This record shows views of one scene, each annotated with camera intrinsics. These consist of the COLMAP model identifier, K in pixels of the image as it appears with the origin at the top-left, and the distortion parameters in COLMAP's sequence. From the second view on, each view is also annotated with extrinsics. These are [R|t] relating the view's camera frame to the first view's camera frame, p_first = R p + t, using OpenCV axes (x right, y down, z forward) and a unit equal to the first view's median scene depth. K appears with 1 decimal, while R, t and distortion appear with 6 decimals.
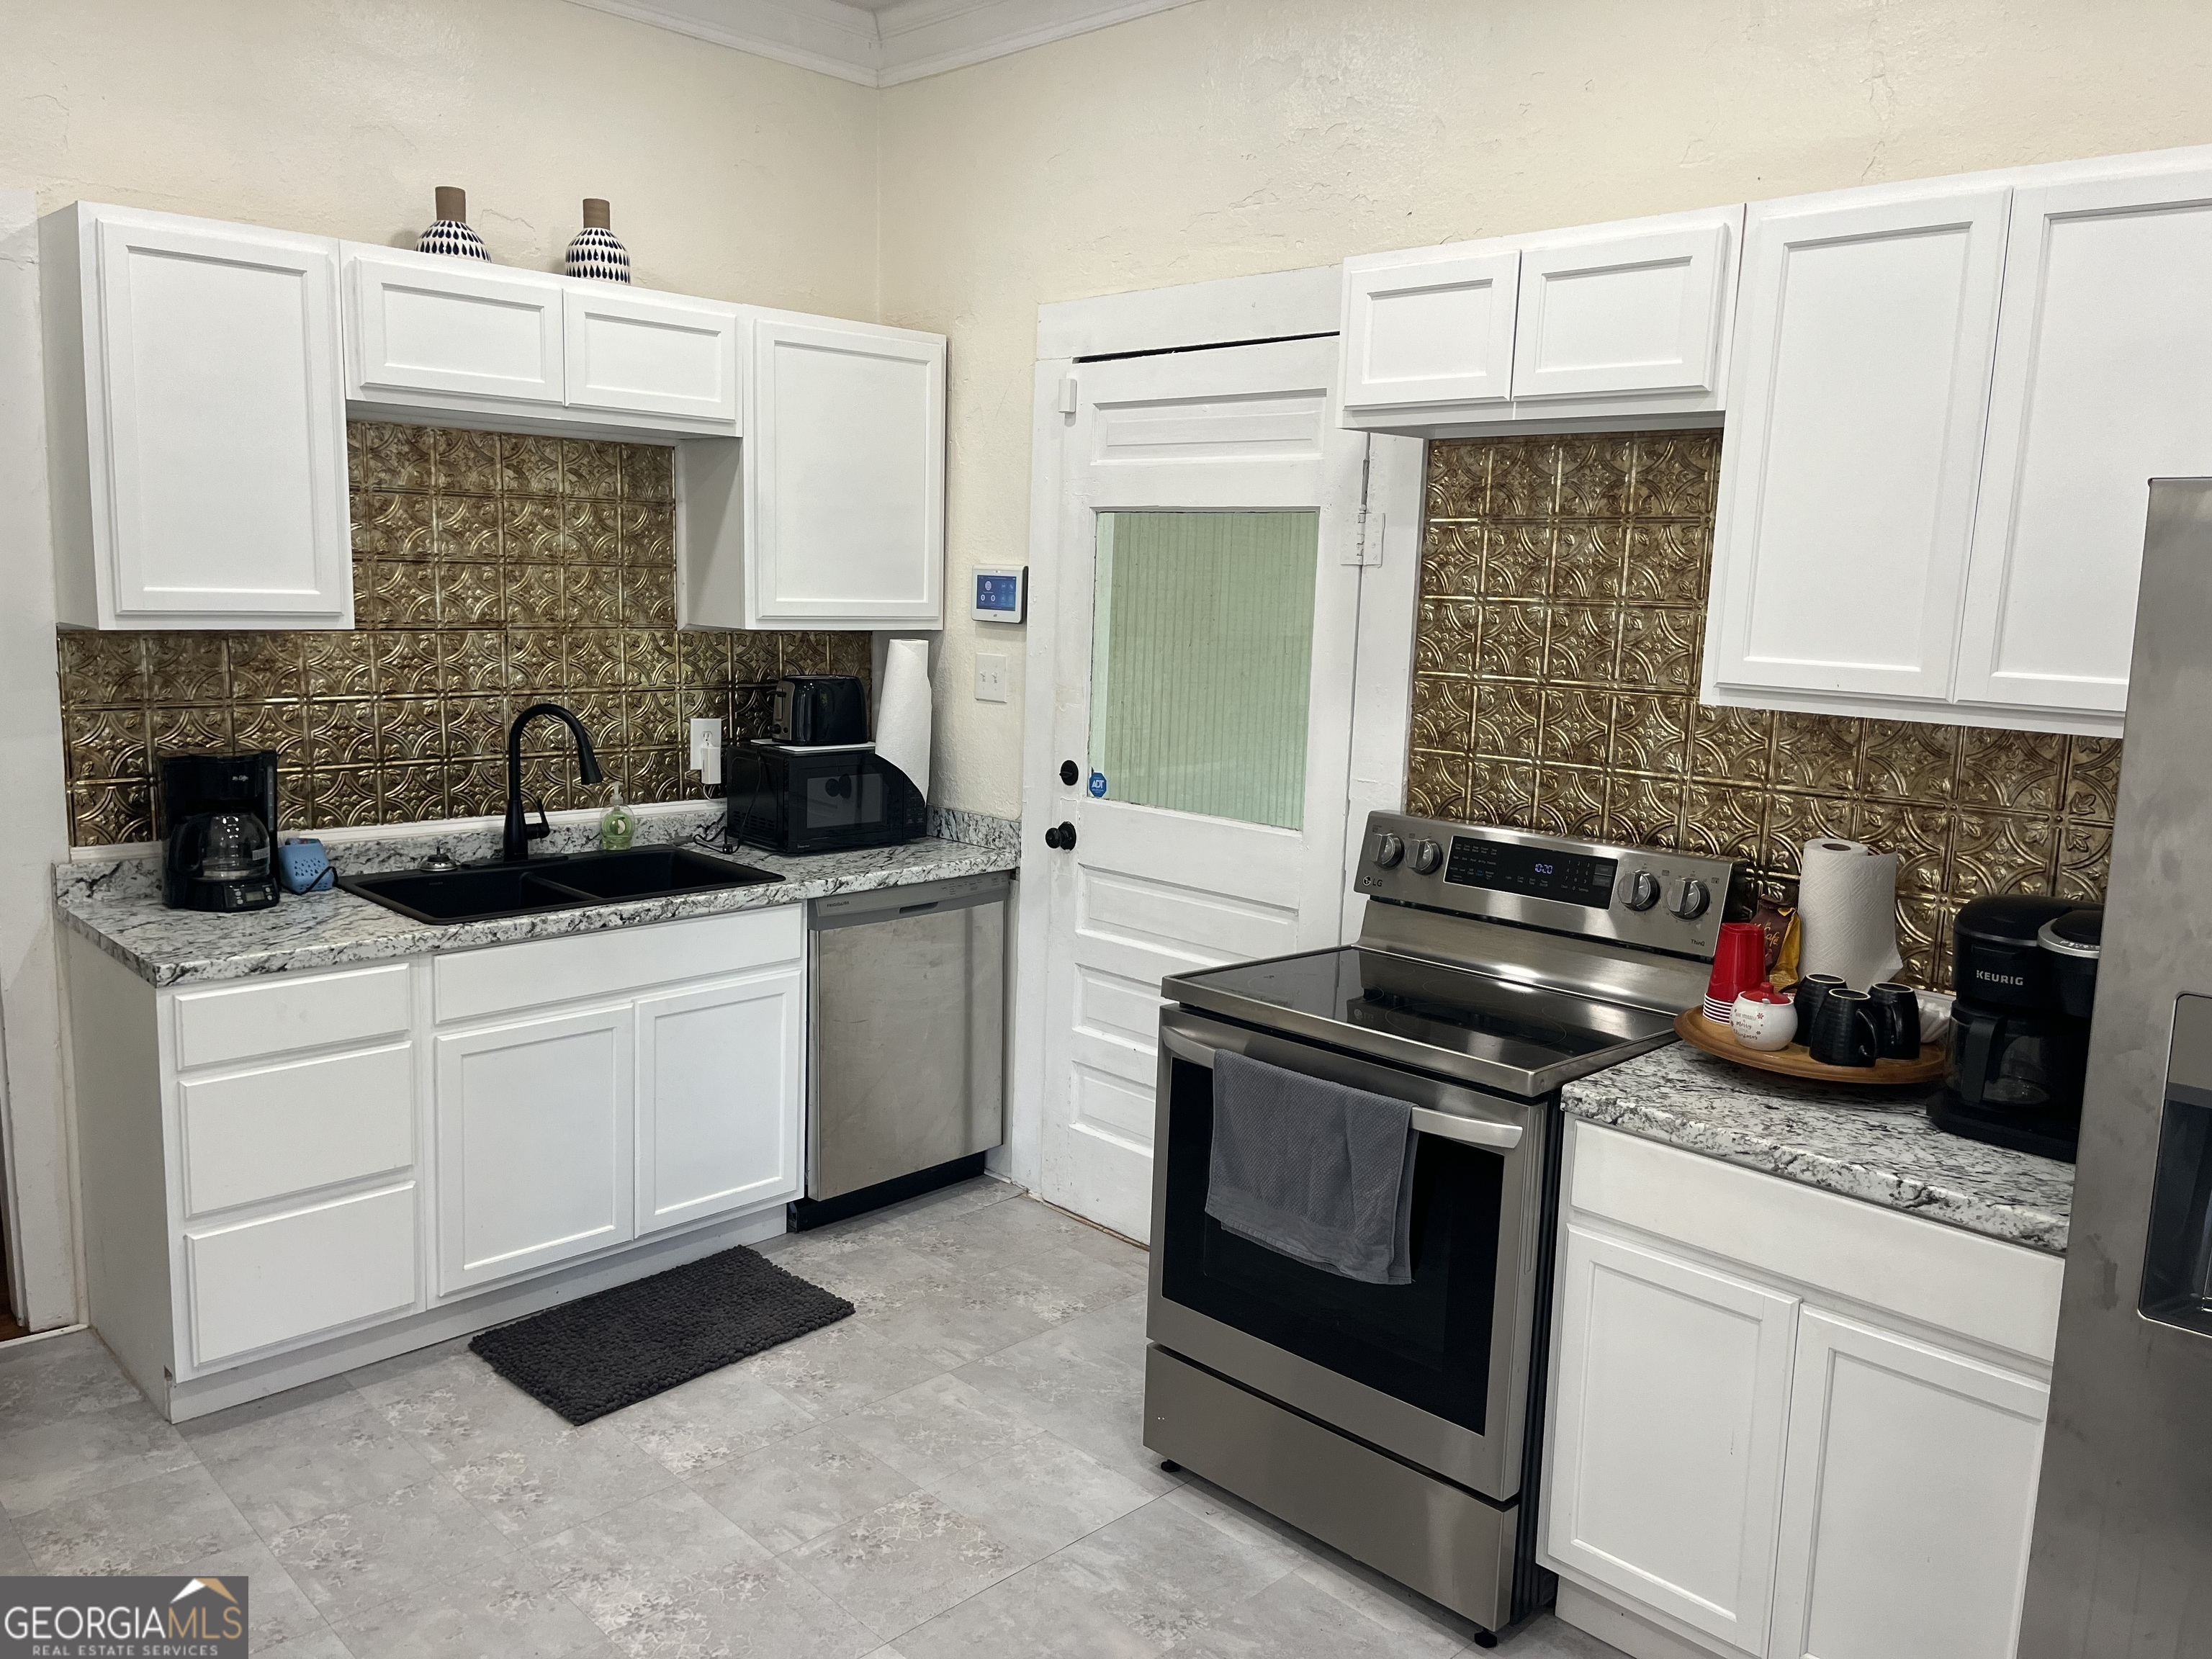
lens RADIAL K [[1713.7, 0, 1101.8], [0, 1713.7, 827.1], [0, 0, 1]] dist [0.050973, -0.059736]
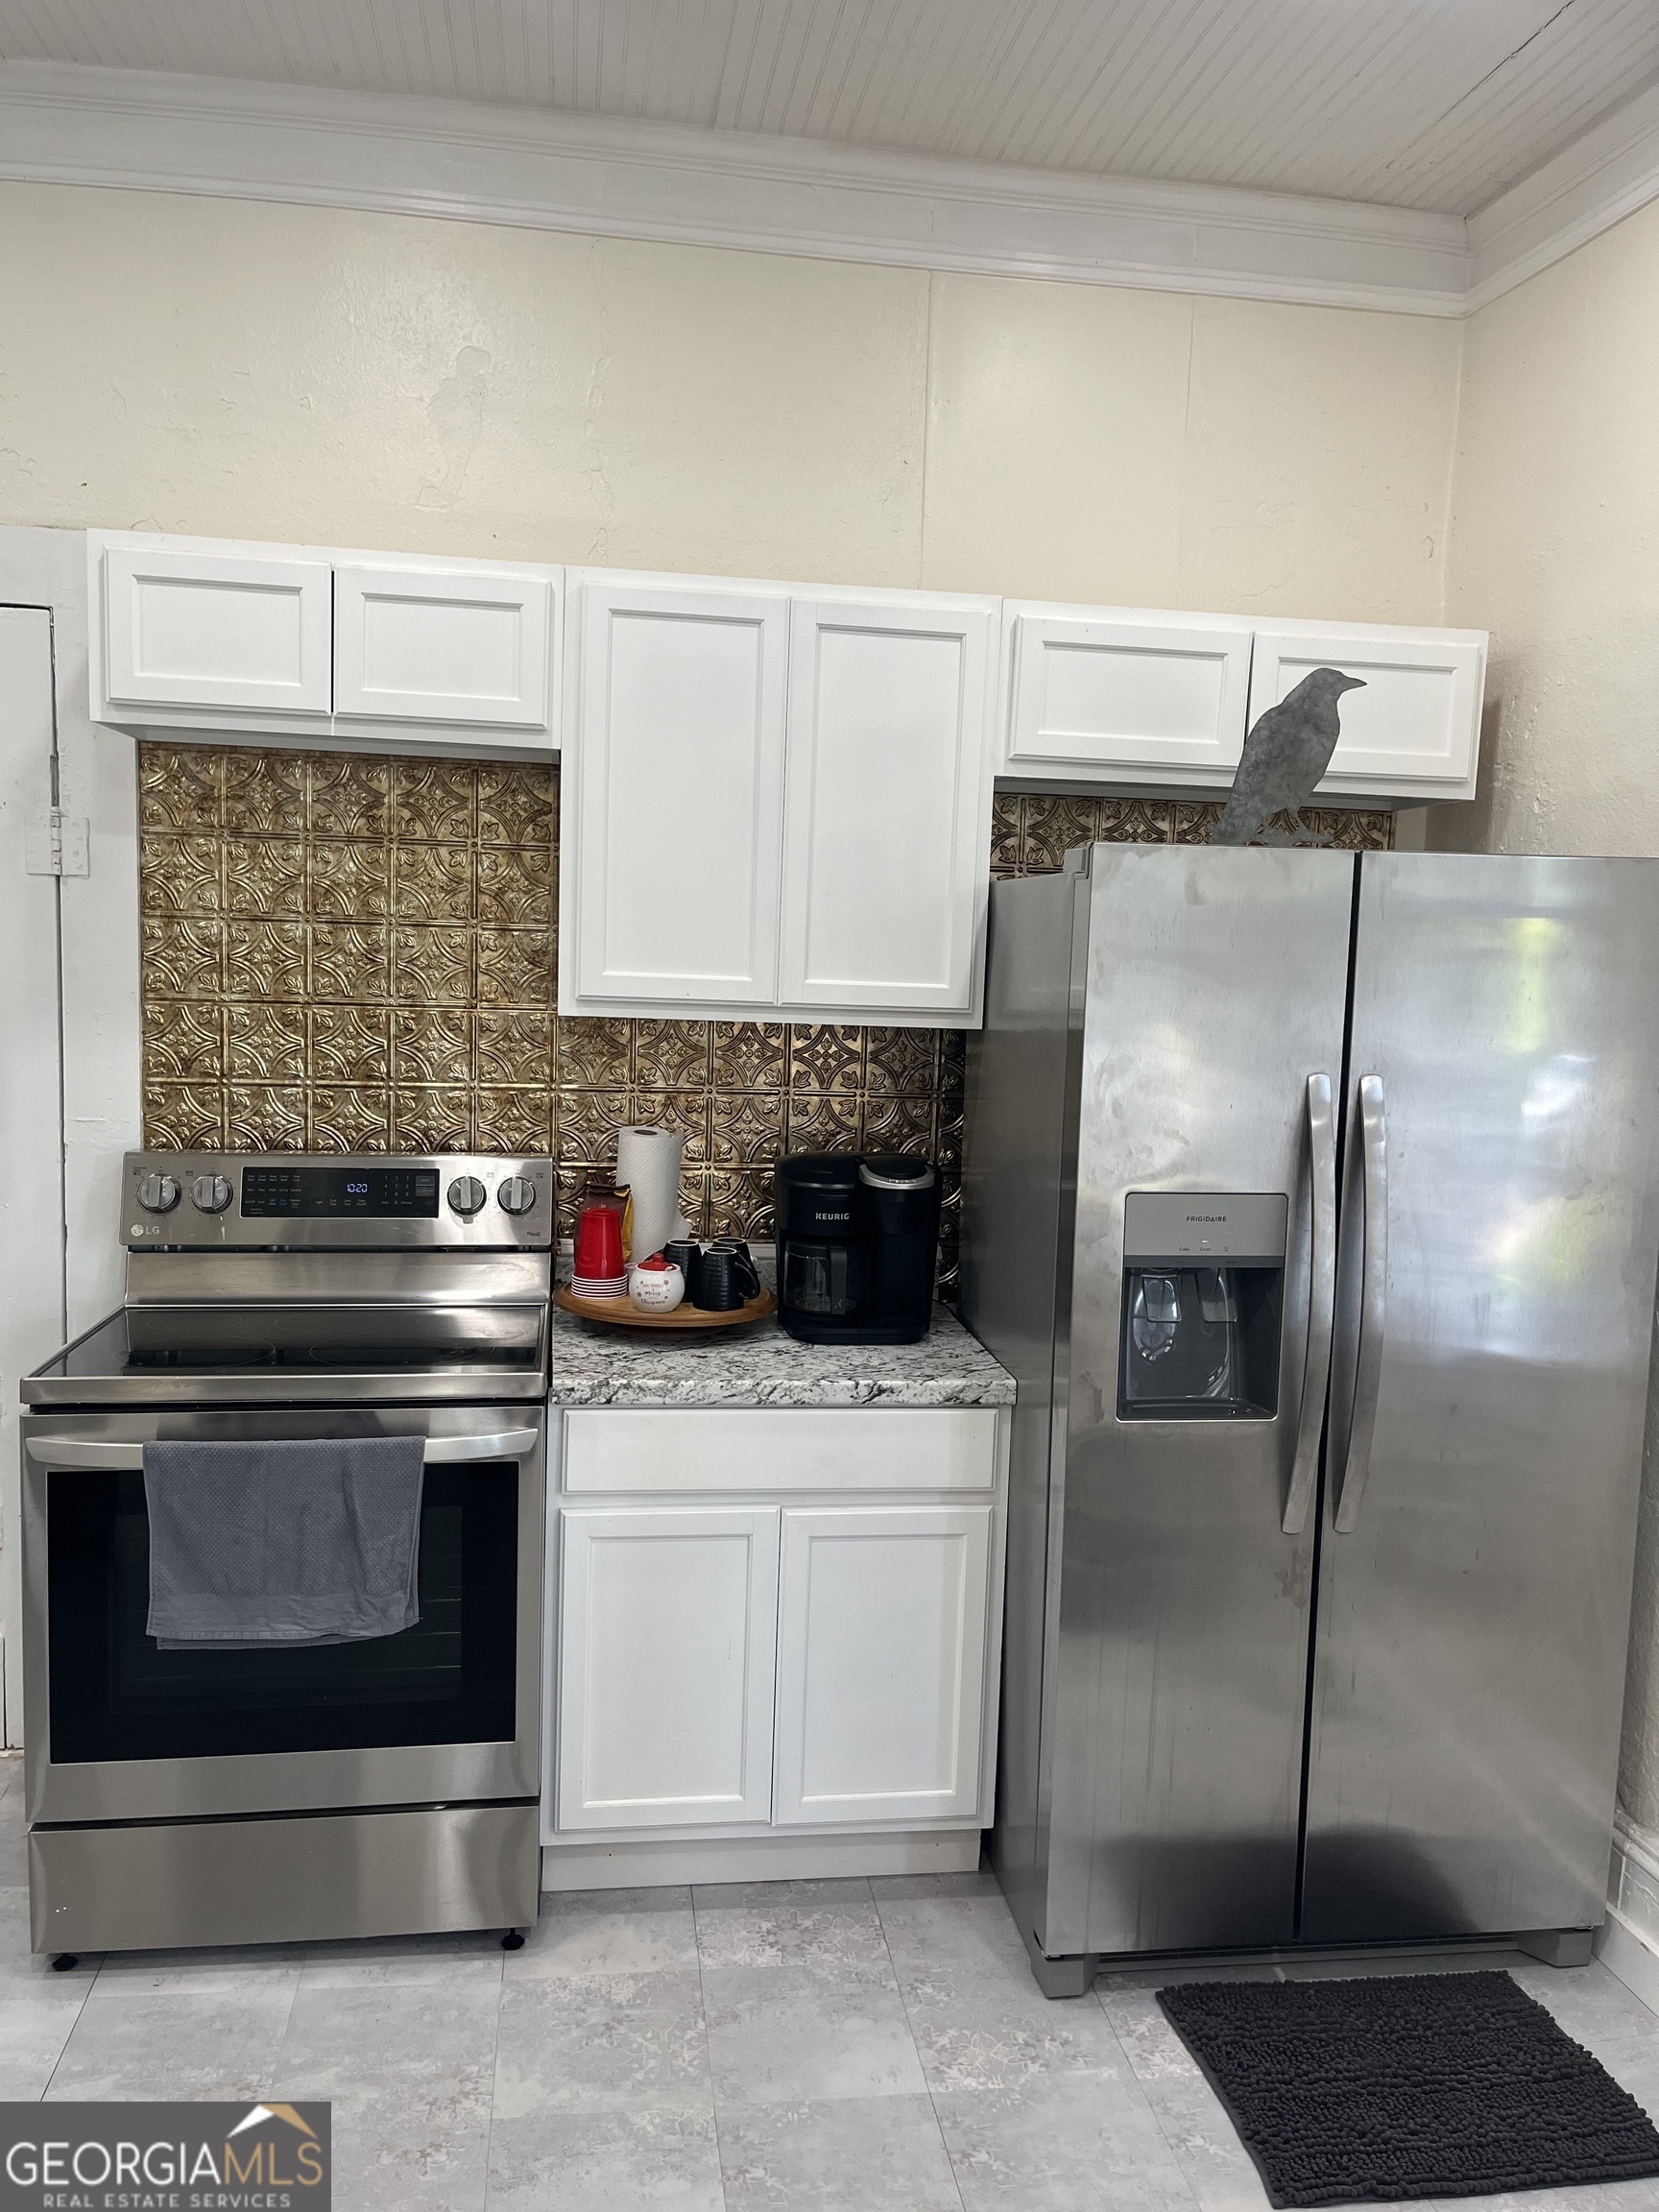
lens RADIAL K [[1713.7, 0, 830.2], [0, 1713.7, 1116.8], [0, 0, 1]] dist [0.050973, -0.059736]
pose [[0.576637, -0.093382, 0.811646, -0.409144], [0.101337, 0.993950, 0.042361, -0.032738], [-0.810692, 0.057822, 0.582611, 0.207292]]
